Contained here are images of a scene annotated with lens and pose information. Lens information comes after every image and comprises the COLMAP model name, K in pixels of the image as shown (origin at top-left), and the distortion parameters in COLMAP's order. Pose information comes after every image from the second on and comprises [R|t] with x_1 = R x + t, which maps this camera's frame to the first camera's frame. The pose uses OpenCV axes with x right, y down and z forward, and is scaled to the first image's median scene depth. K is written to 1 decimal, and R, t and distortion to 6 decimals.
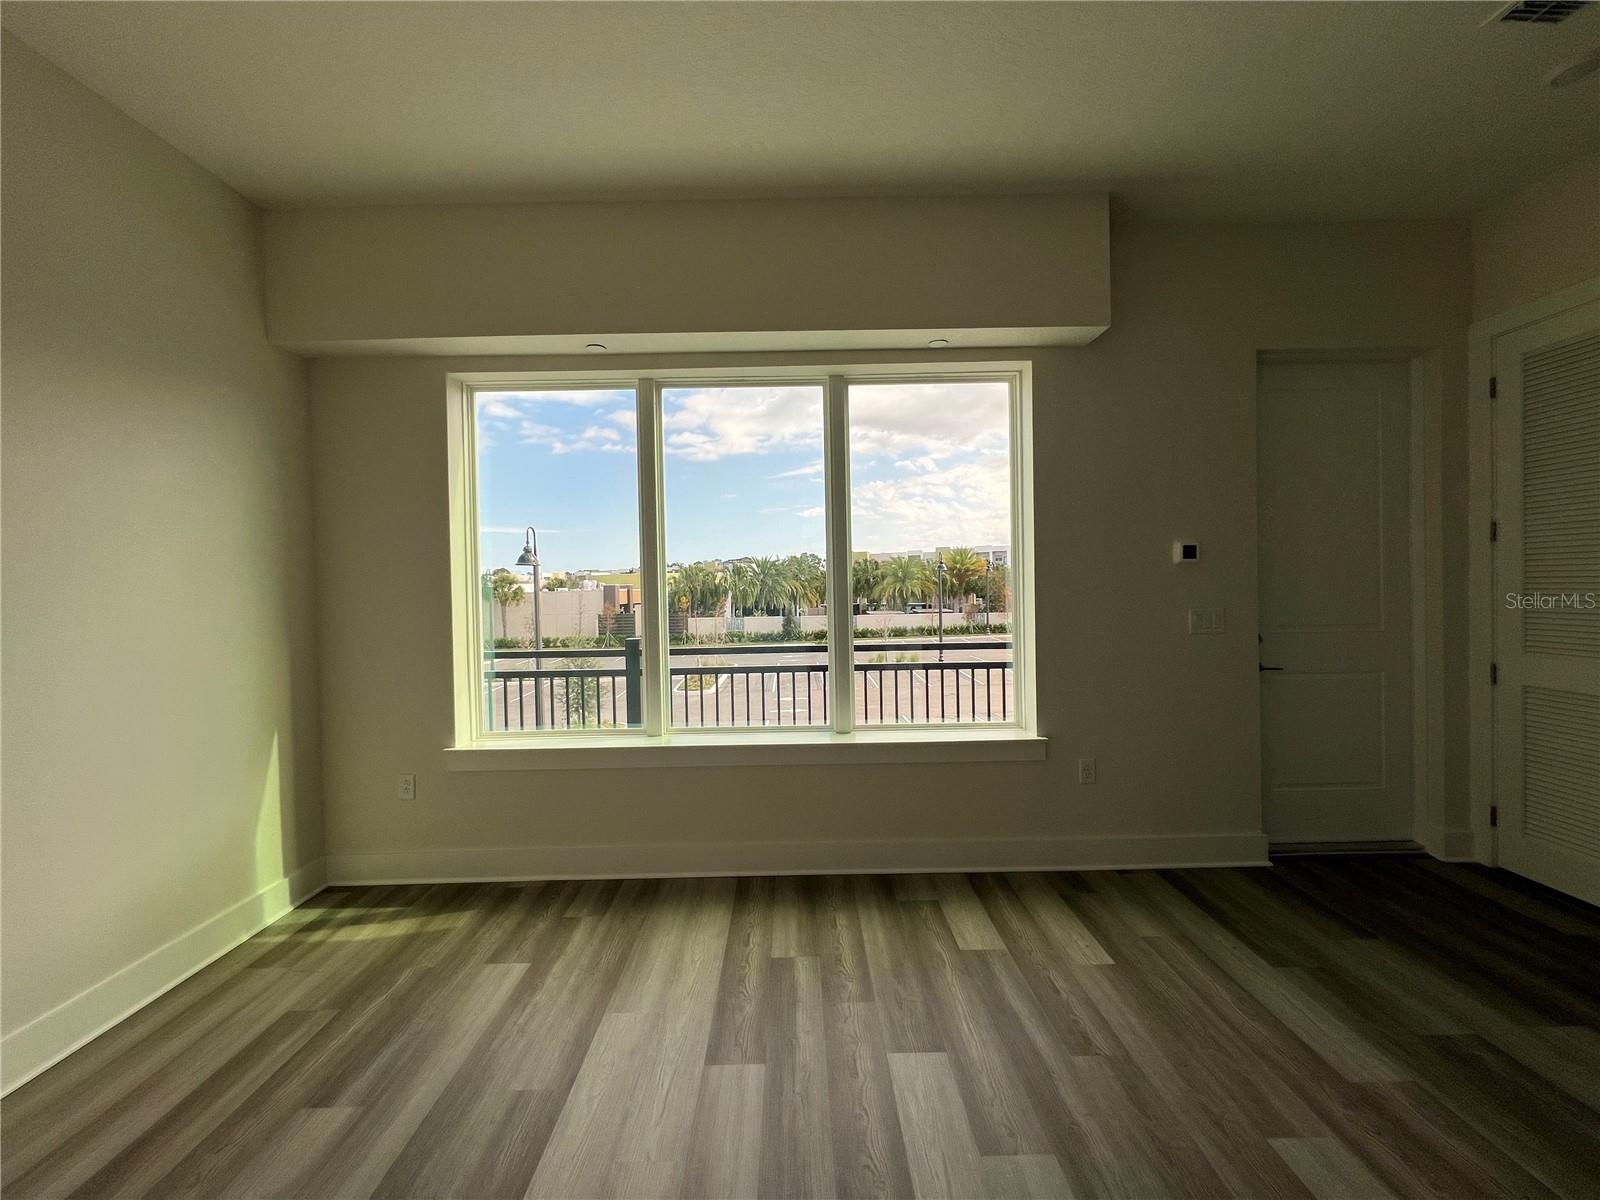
lens RADIAL K [[641.5, 0, 801.1], [0, 641.5, 591.0], [0, 0, 1]] dist [-0.000963, -0.000212]
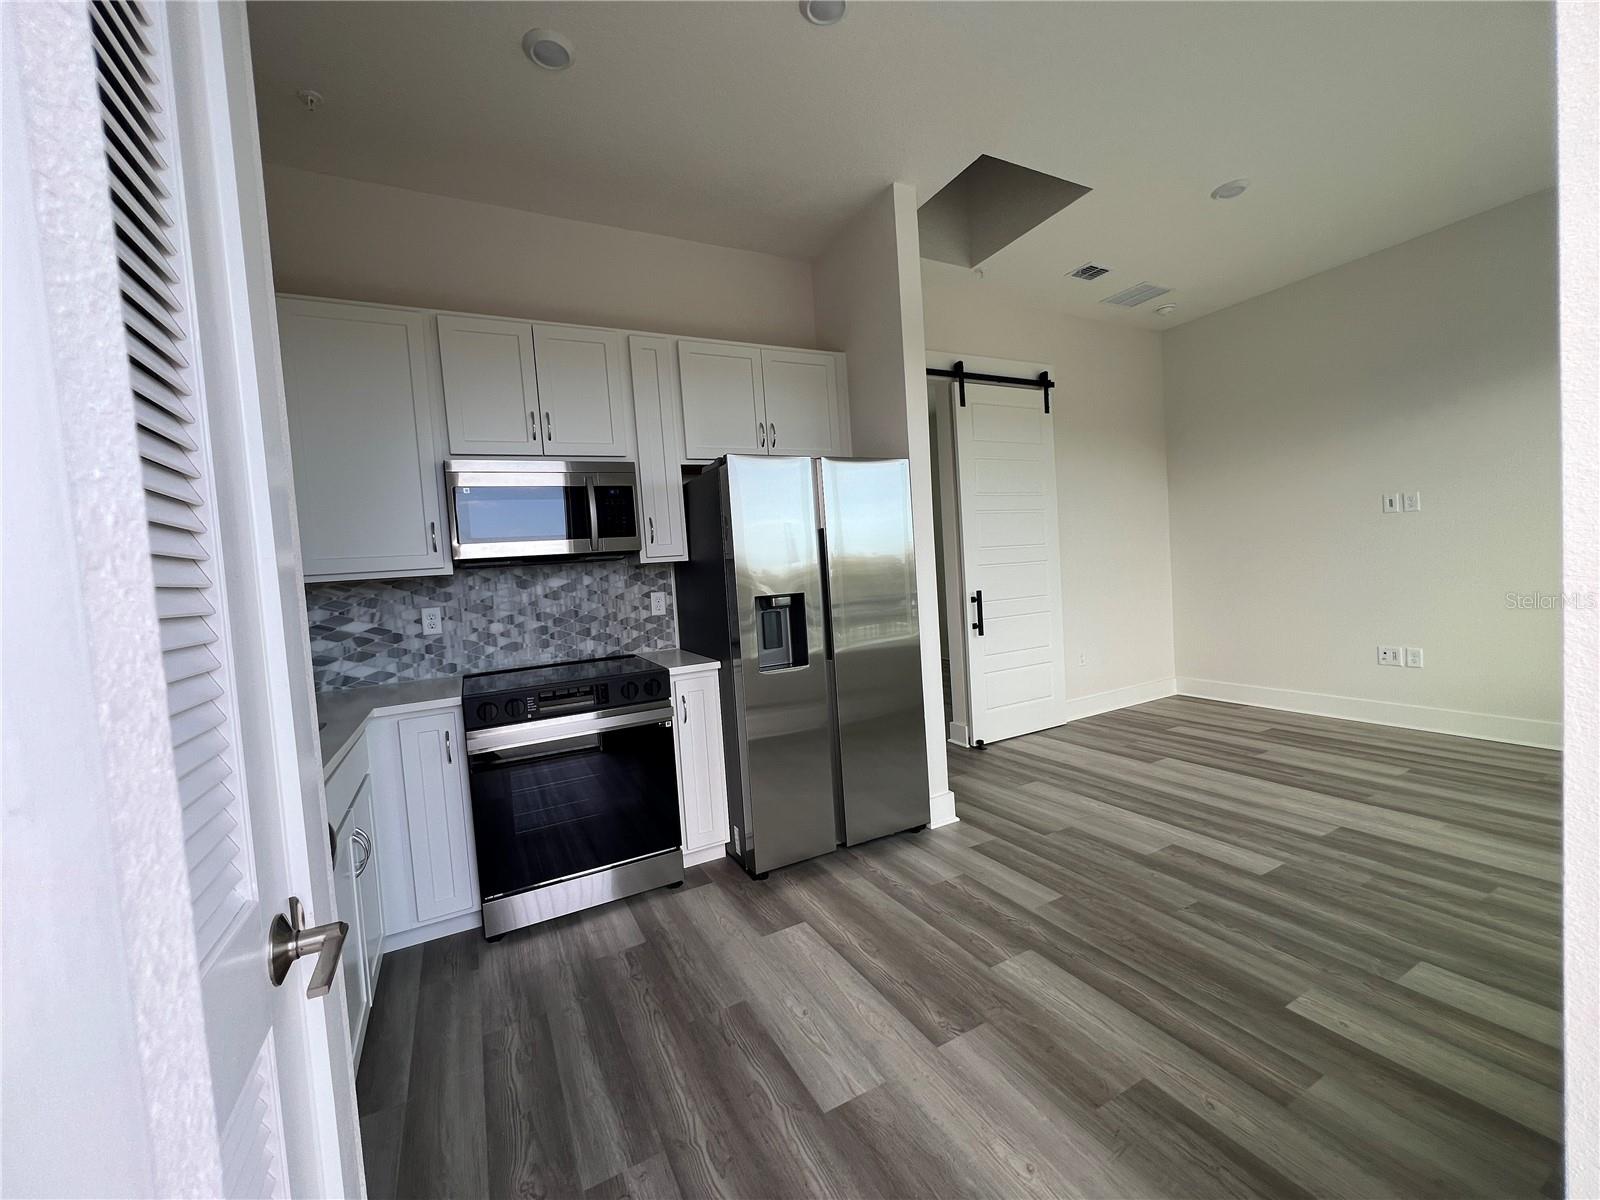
lens RADIAL K [[641.5, 0, 802.5], [0, 641.5, 596.5], [0, 0, 1]] dist [-0.000963, -0.000212]
pose [[-0.886135, 0.098593, -0.452818, 1.455376], [0.080187, 0.994989, 0.059721, 0.002516], [0.456437, 0.016611, -0.889601, 1.581663]]
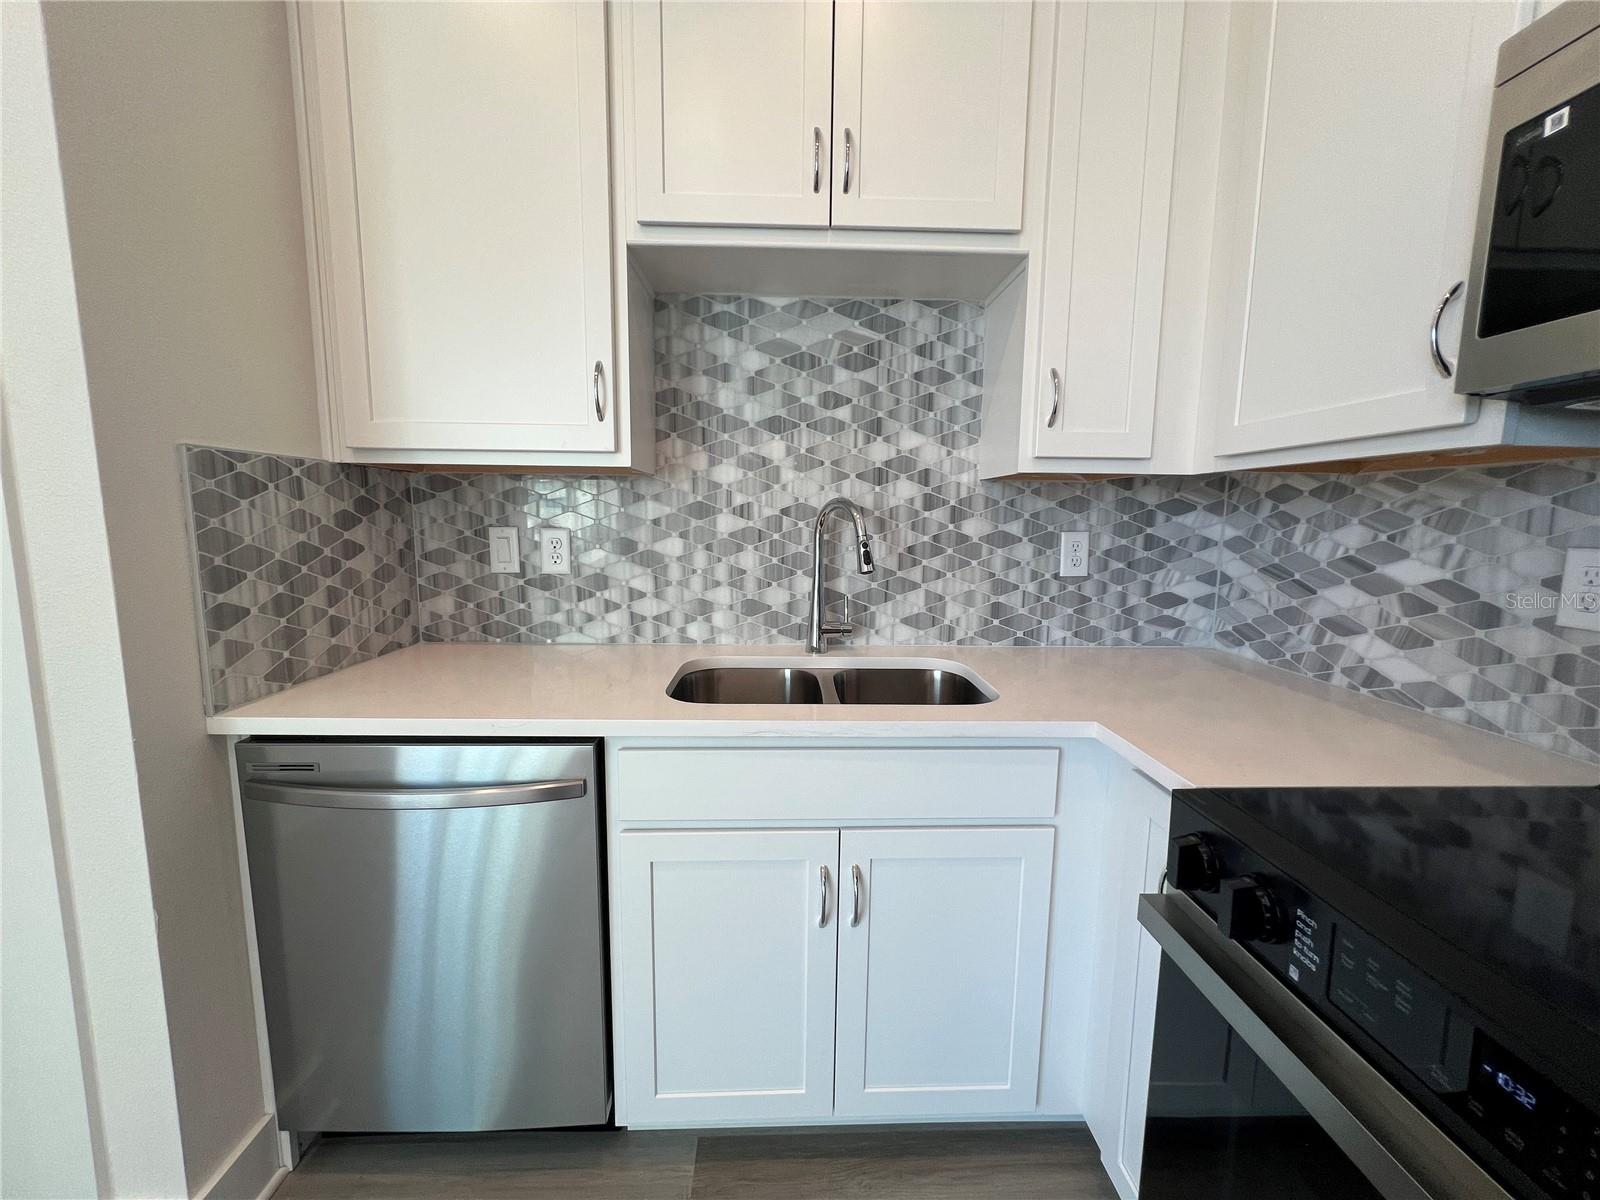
lens RADIAL K [[641.5, 0, 799.0], [0, 641.5, 594.9], [0, 0, 1]] dist [-0.000963, -0.000212]
pose [[-0.028652, -0.107402, 0.993803, 1.102489], [-0.006353, 0.994210, 0.107263, 0.031660], [-0.999569, -0.003240, -0.029169, 0.573687]]
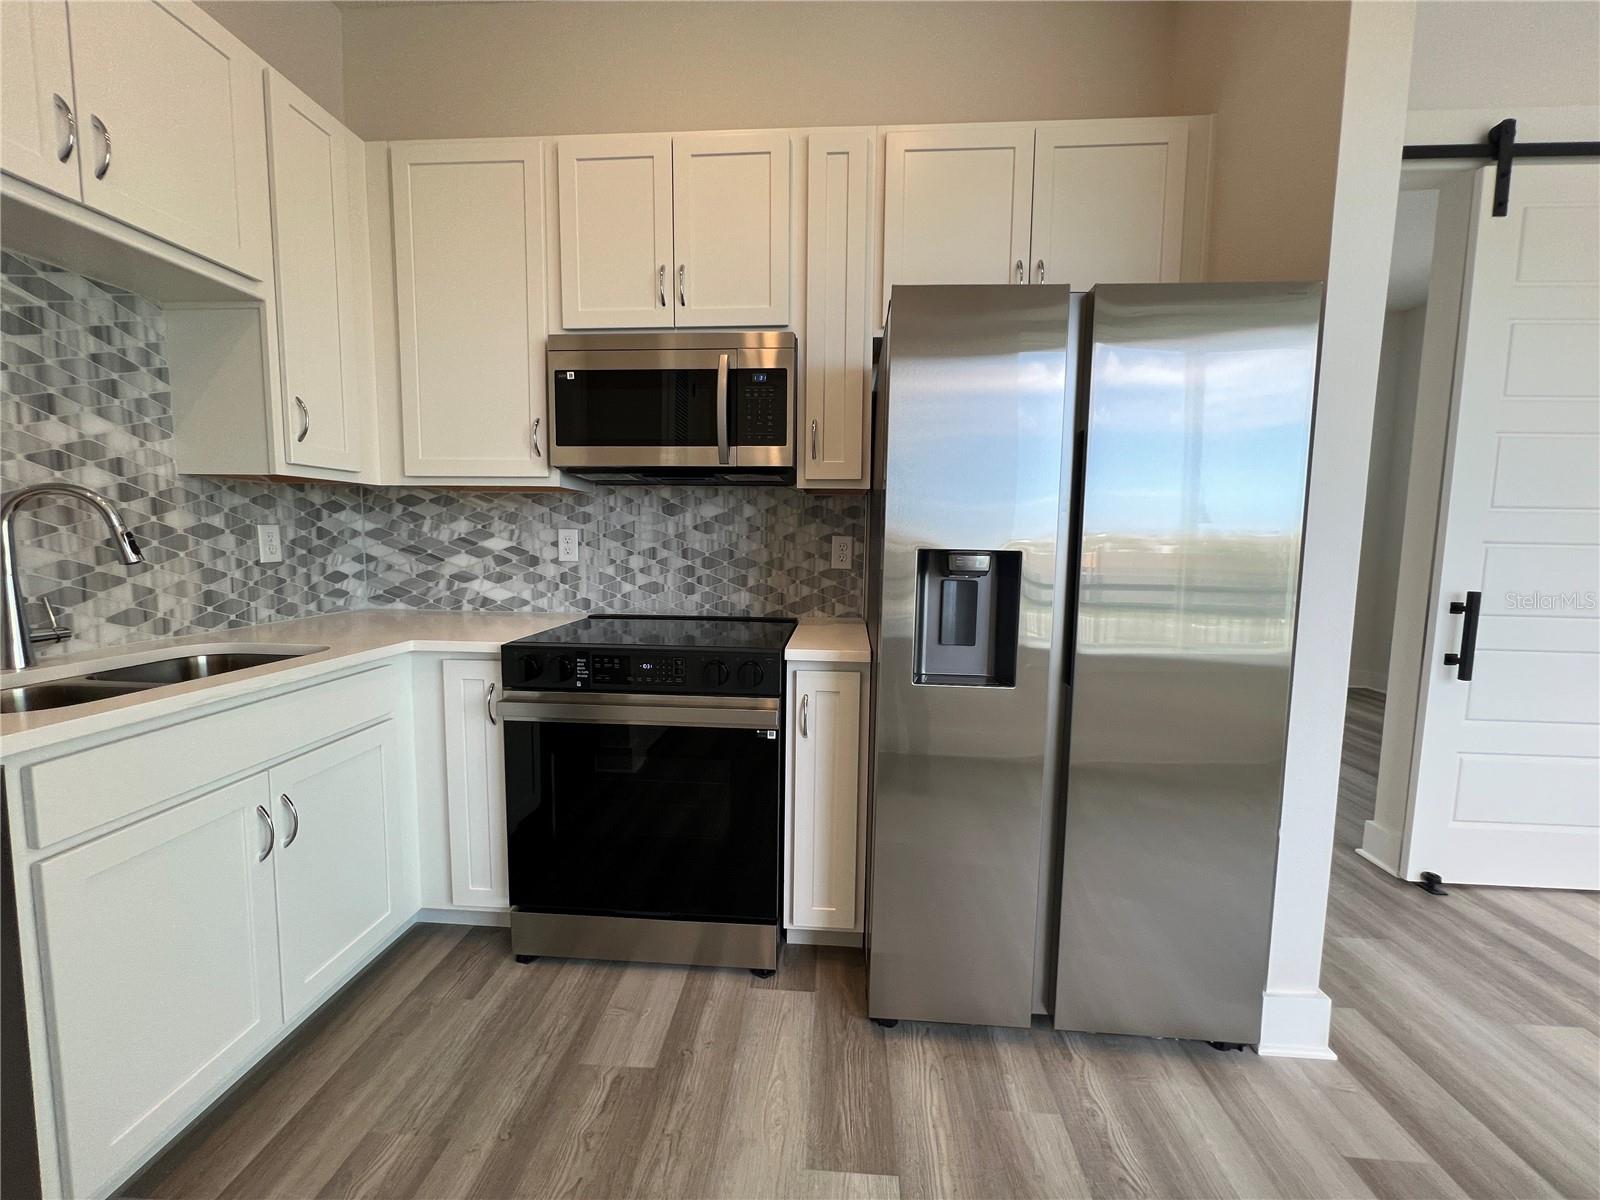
lens RADIAL K [[641.5, 0, 802.1], [0, 641.5, 594.6], [0, 0, 1]] dist [-0.000963, -0.000212]
pose [[-0.997462, -0.002977, 0.071138, 1.038044], [0.003798, 0.995479, 0.094909, 0.054087], [-0.071099, 0.094939, -0.992941, 1.121676]]
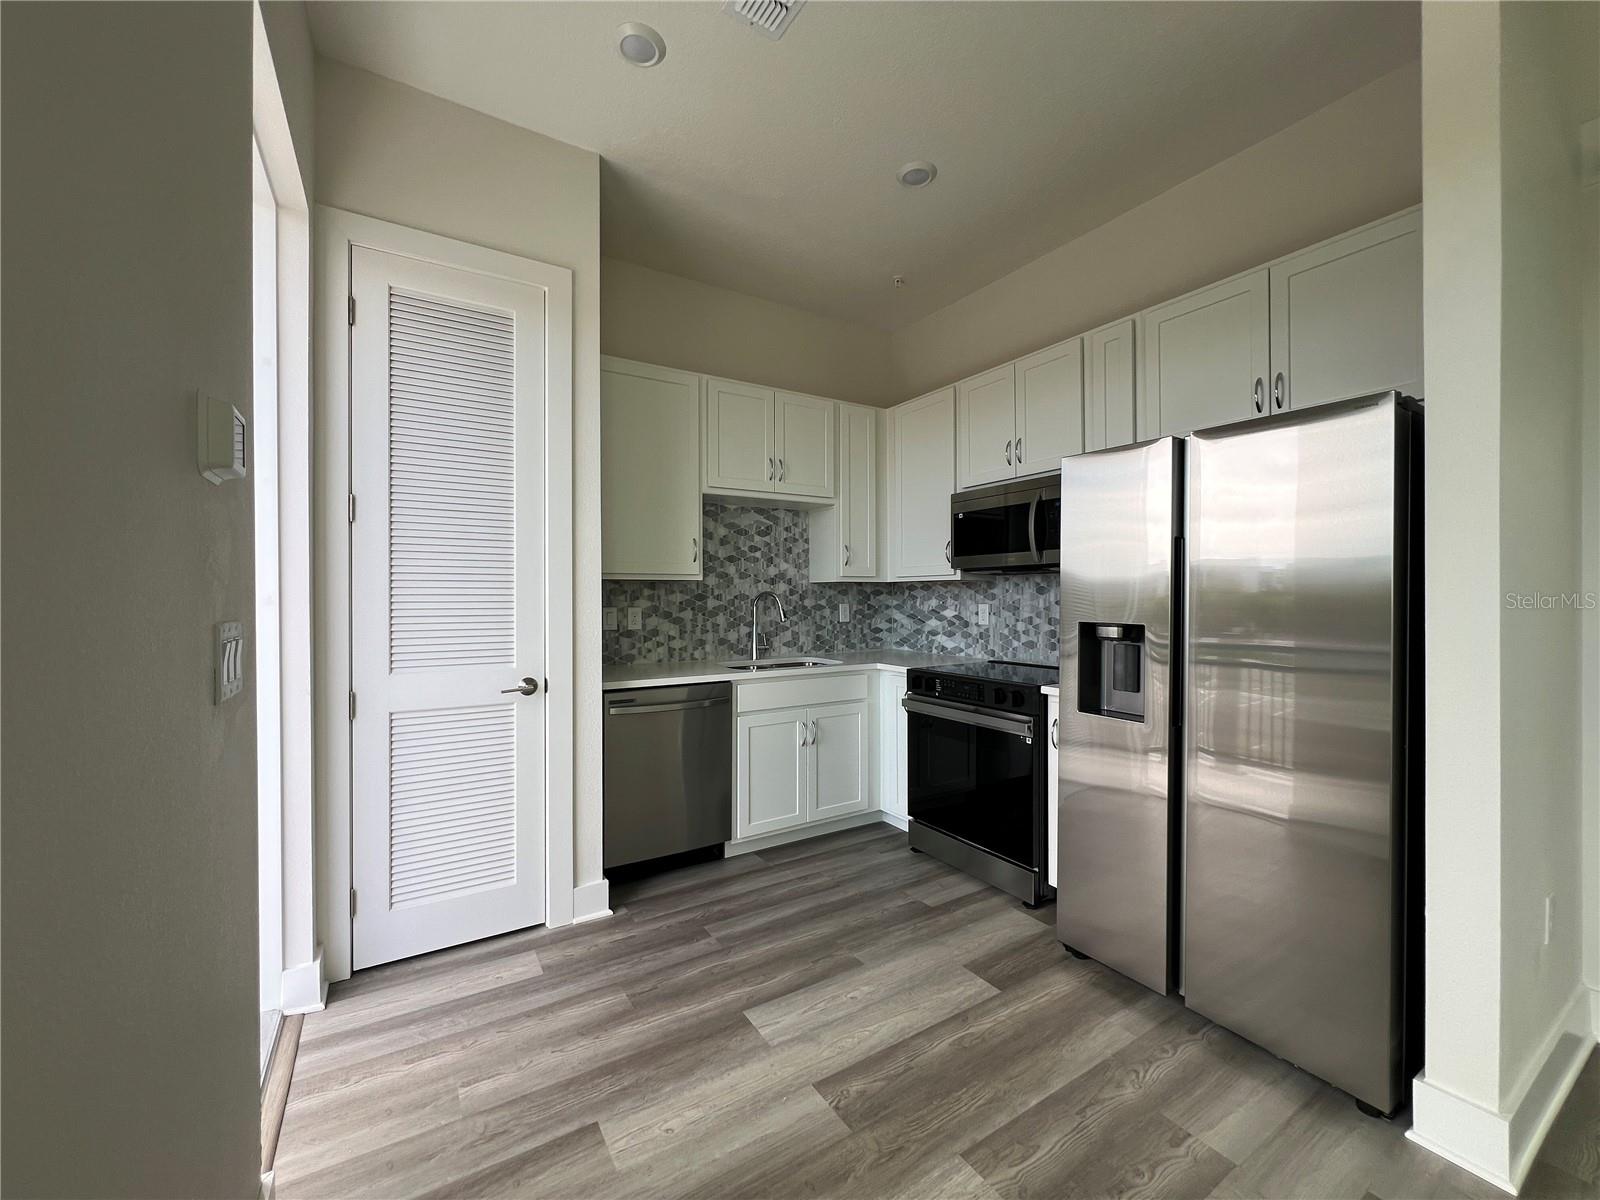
lens RADIAL K [[641.5, 0, 794.7], [0, 641.5, 594.8], [0, 0, 1]] dist [-0.000963, -0.000212]
pose [[-0.519538, 0.018309, 0.854251, 0.286196], [0.016491, 0.999799, -0.011400, 0.030510], [-0.854288, 0.008165, -0.519735, 1.371952]]
